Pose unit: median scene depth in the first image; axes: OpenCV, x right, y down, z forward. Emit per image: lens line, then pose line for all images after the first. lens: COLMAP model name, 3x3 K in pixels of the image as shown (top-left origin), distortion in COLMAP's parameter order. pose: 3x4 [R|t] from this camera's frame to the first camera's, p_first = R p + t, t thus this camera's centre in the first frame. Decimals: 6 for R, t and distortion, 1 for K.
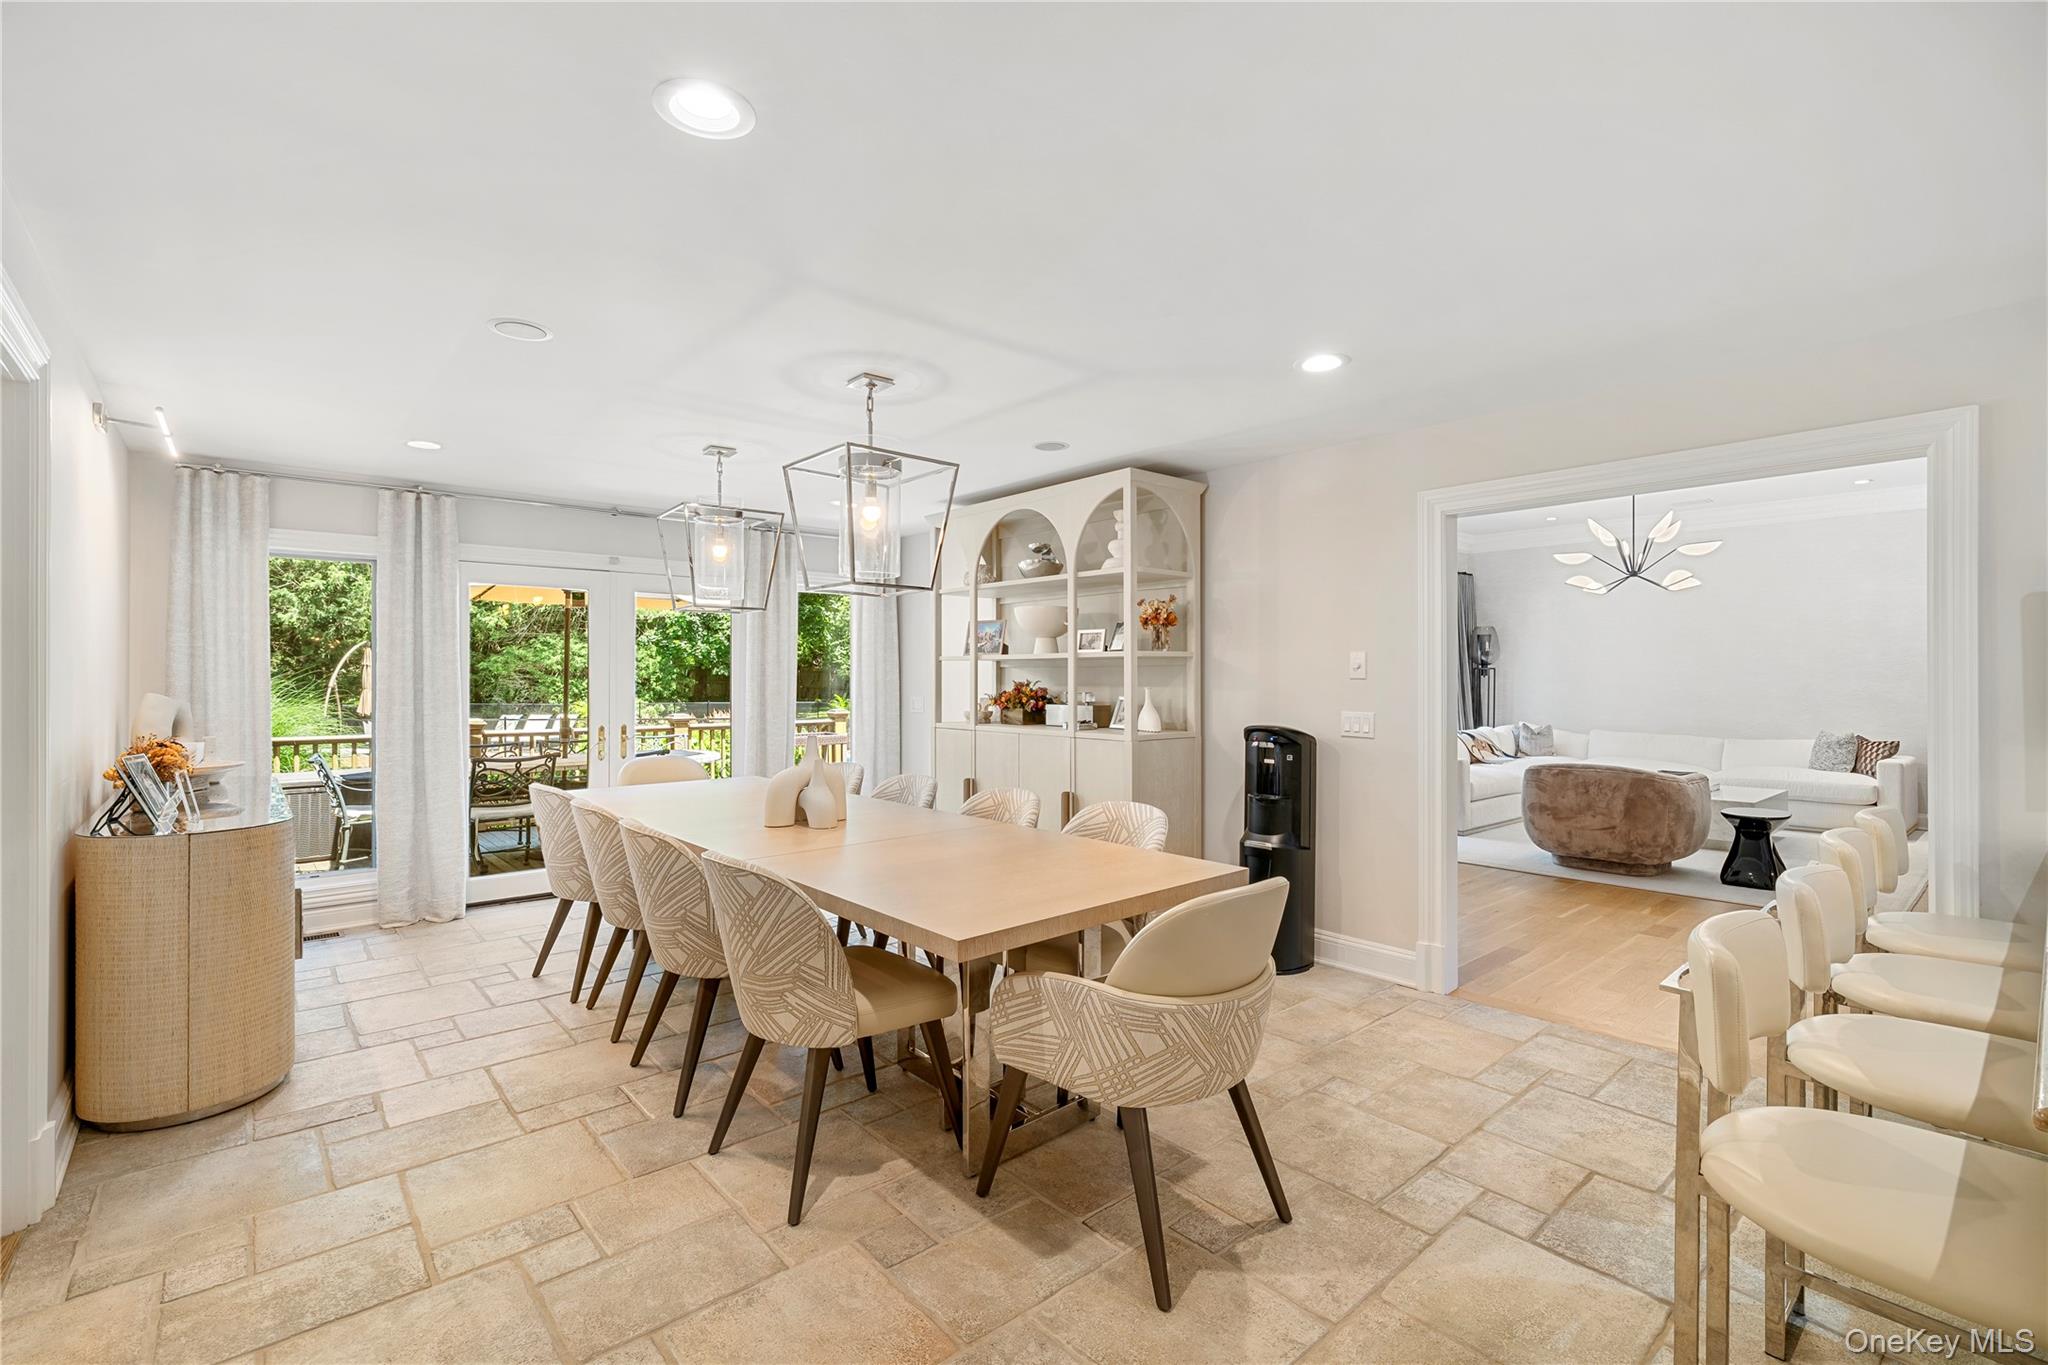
lens RADIAL K [[911.4, 0, 1030.5], [0, 911.4, 674.9], [0, 0, 1]] dist [-0.000505, 0.000554]
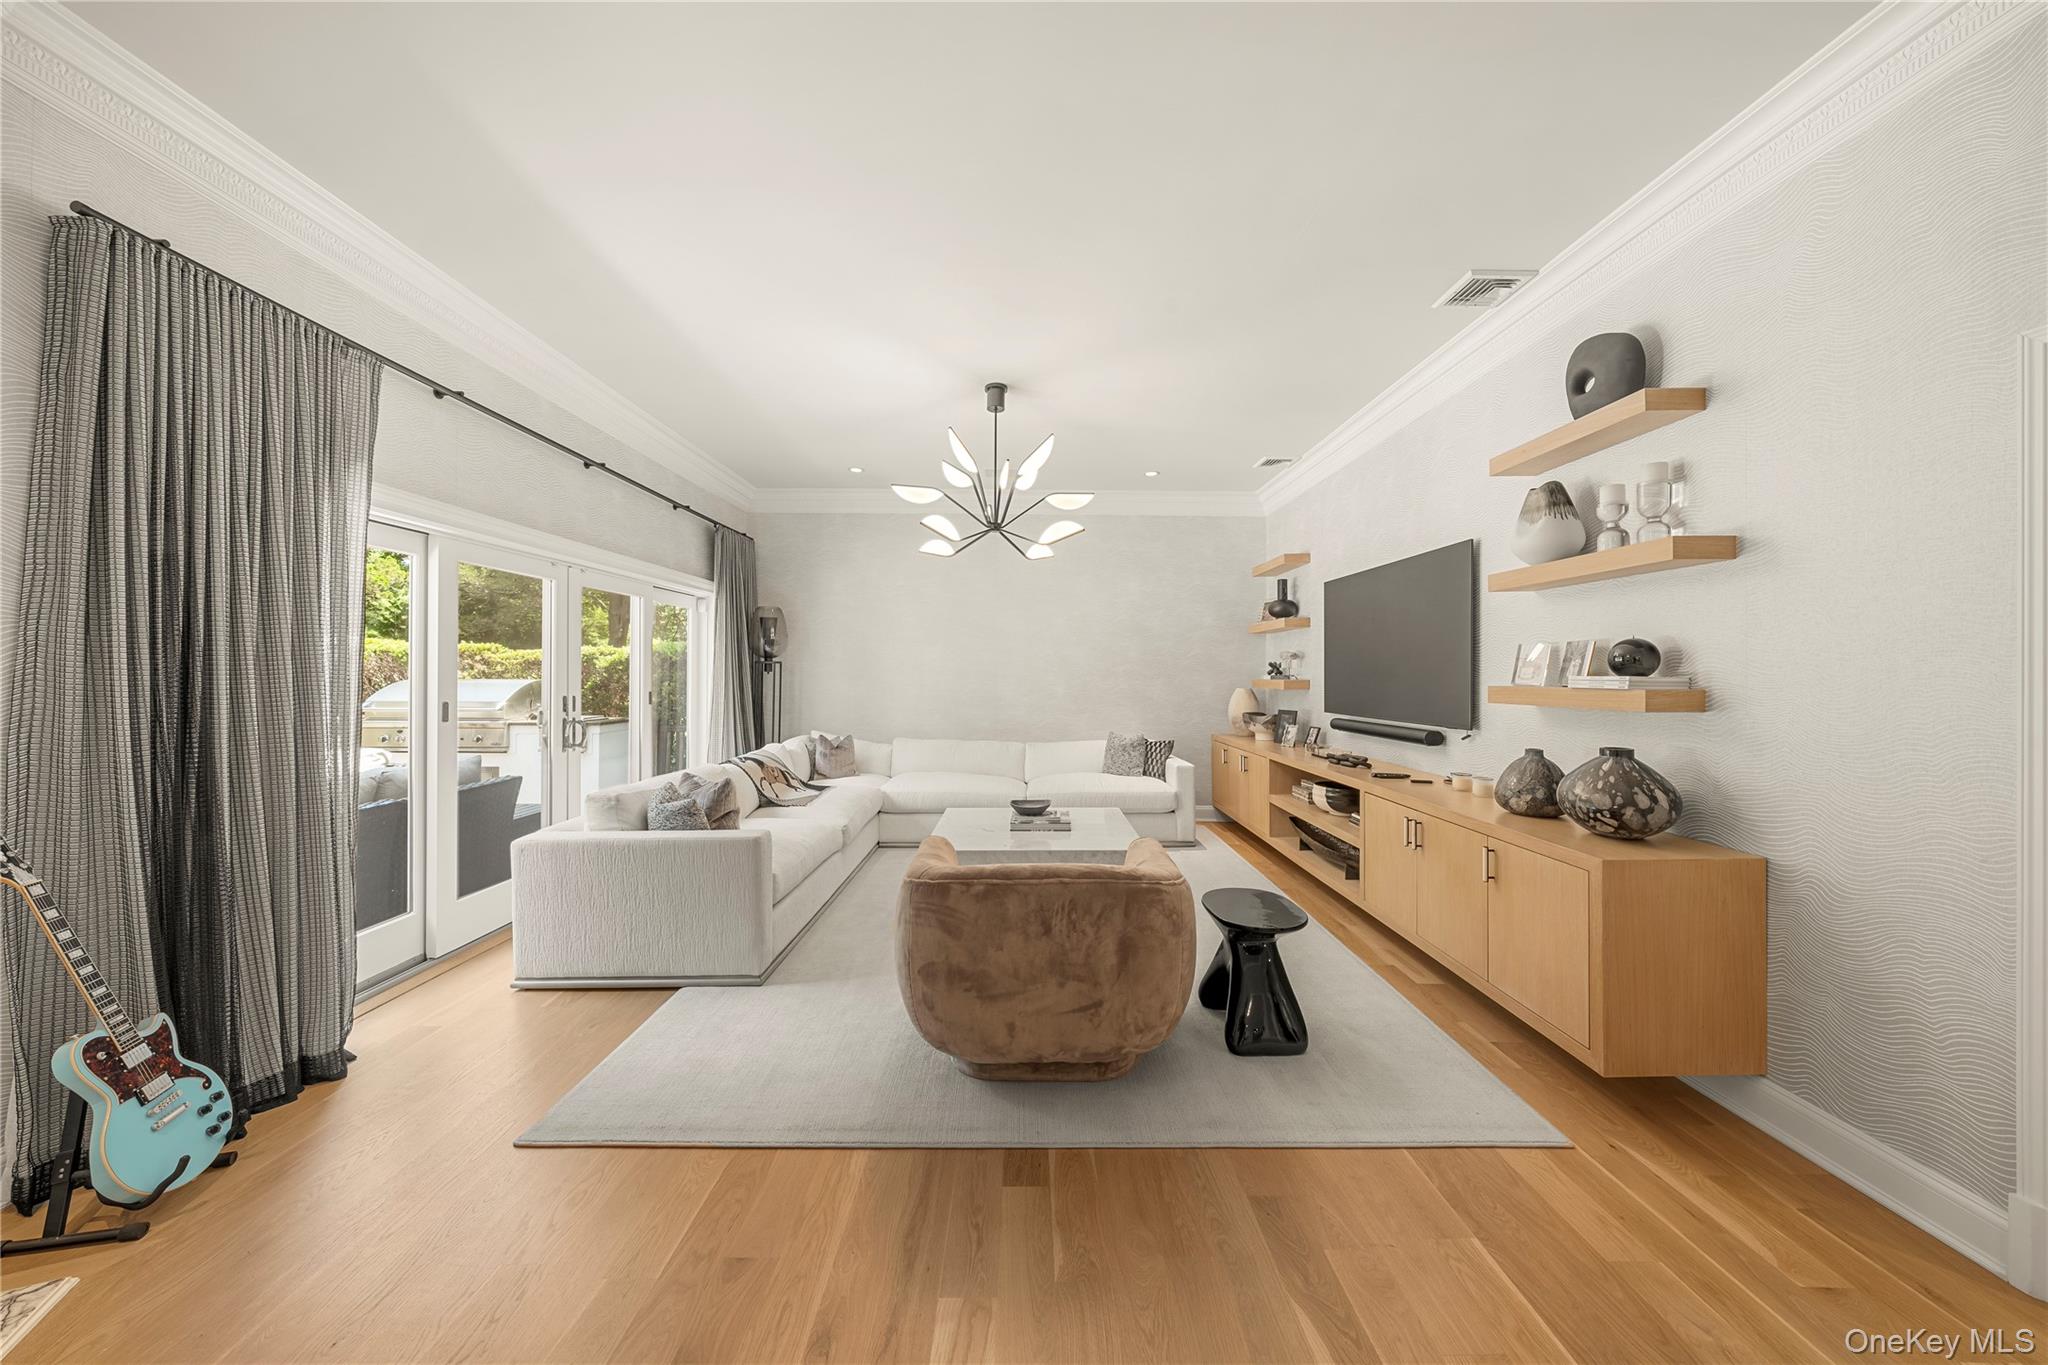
lens RADIAL K [[713.4, 0, 1034.5], [0, 713.4, 680.2], [0, 0, 1]] dist [-0.002003, -0.000104]
pose [[0.655386, -0.002786, 0.755289, 0.446670], [-0.008110, 0.999910, 0.010726, -0.000430], [-0.755251, -0.013155, 0.655304, 1.019092]]
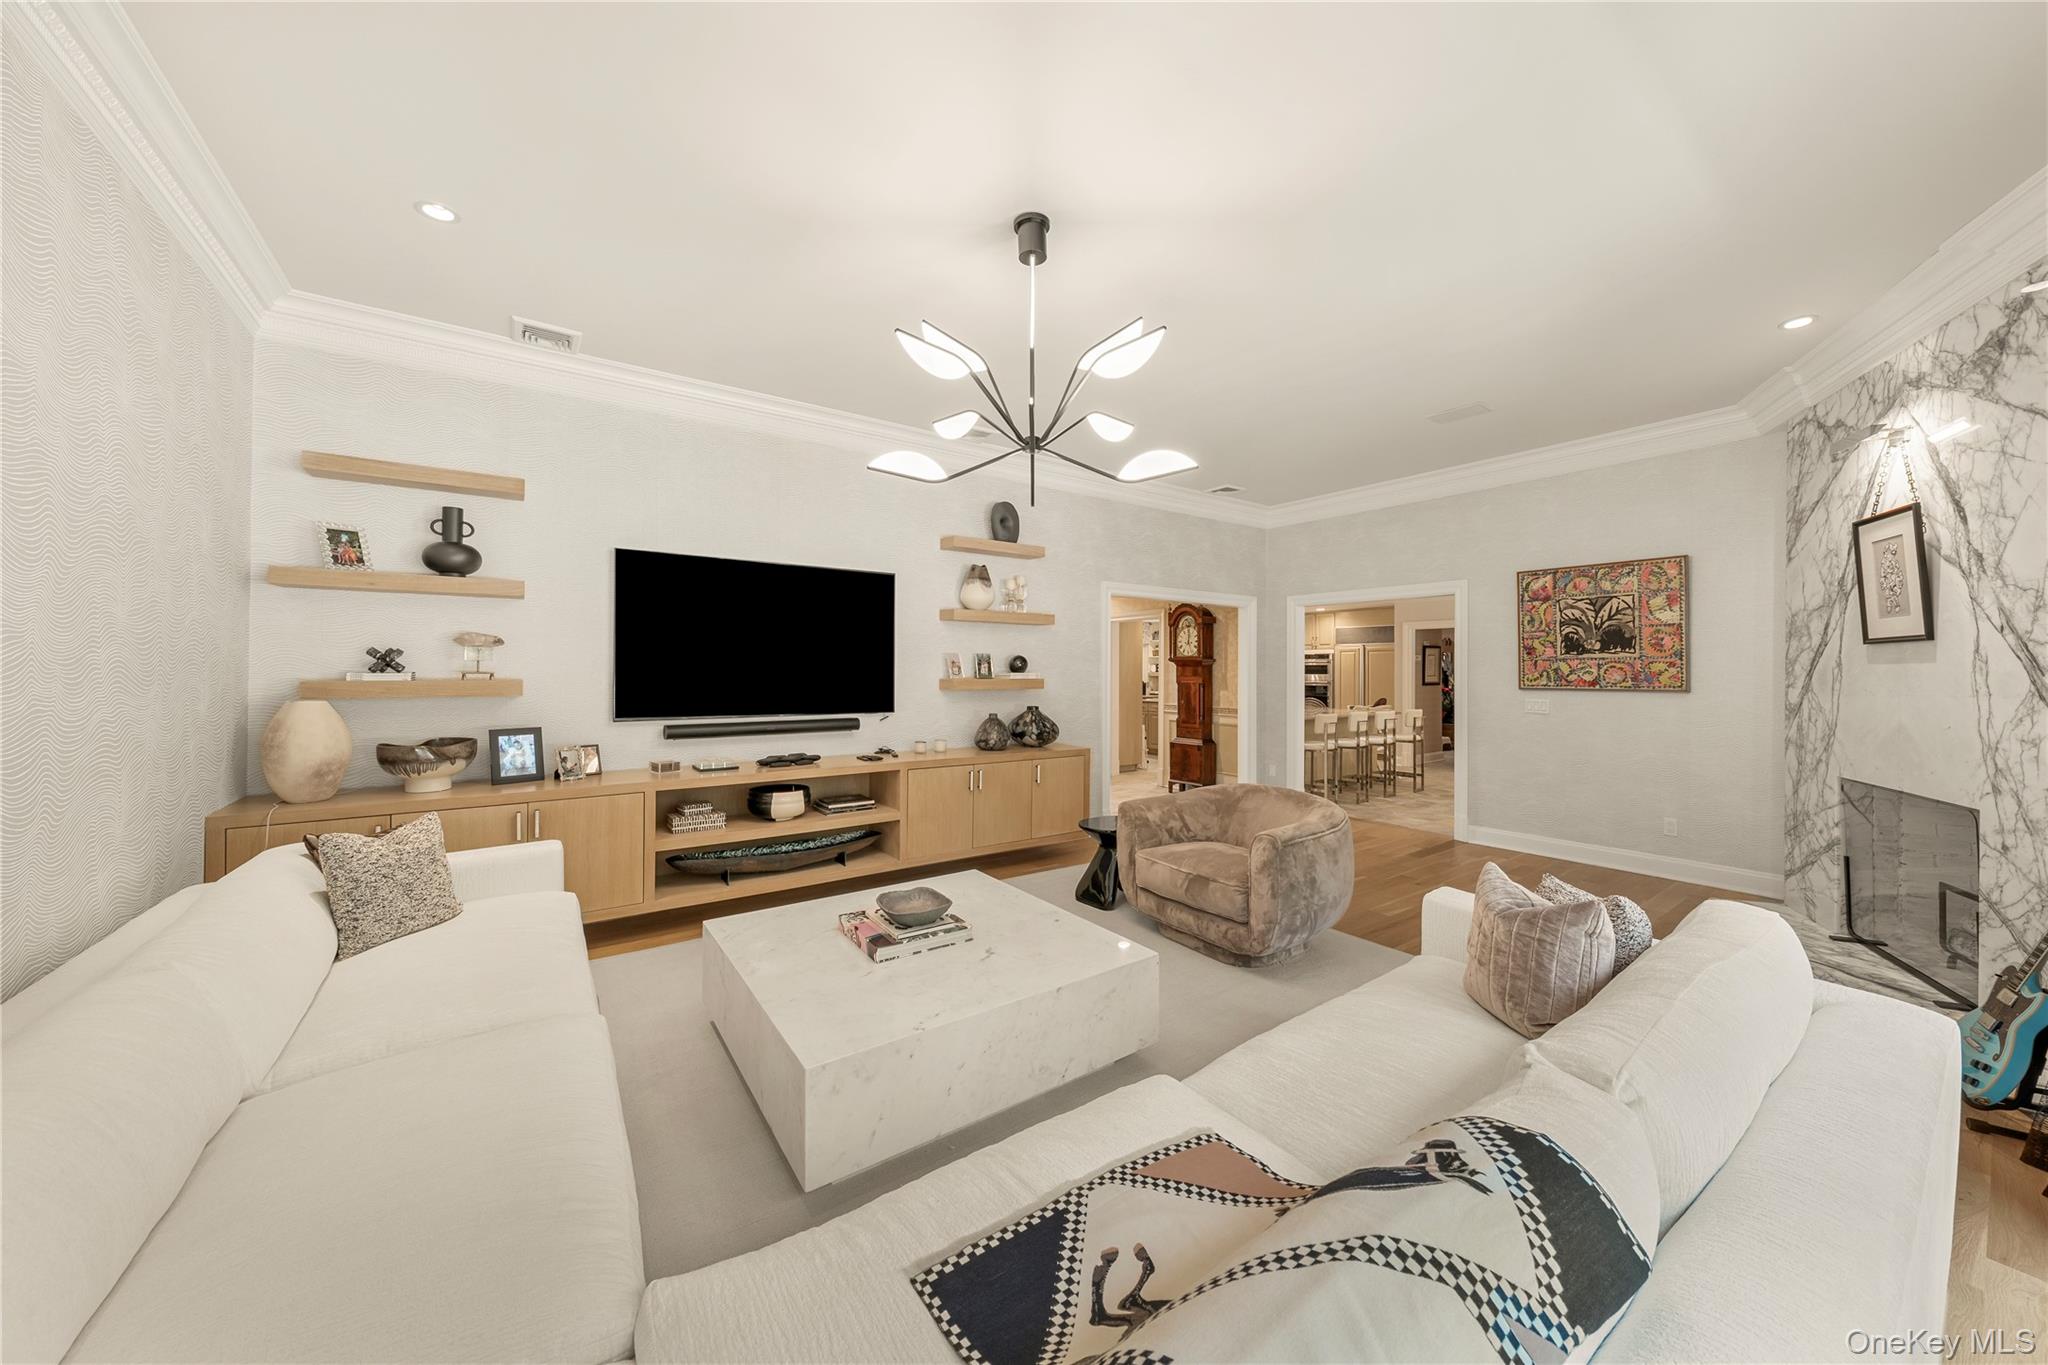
lens RADIAL K [[713.4, 0, 1034.5], [0, 713.4, 680.2], [0, 0, 1]] dist [-0.002003, -0.000104]
pose [[-0.995825, -0.004825, 0.091154, 1.029299], [-0.003970, 0.999946, 0.009560, -0.000531], [-0.091195, 0.009158, -0.995791, 2.192618]]
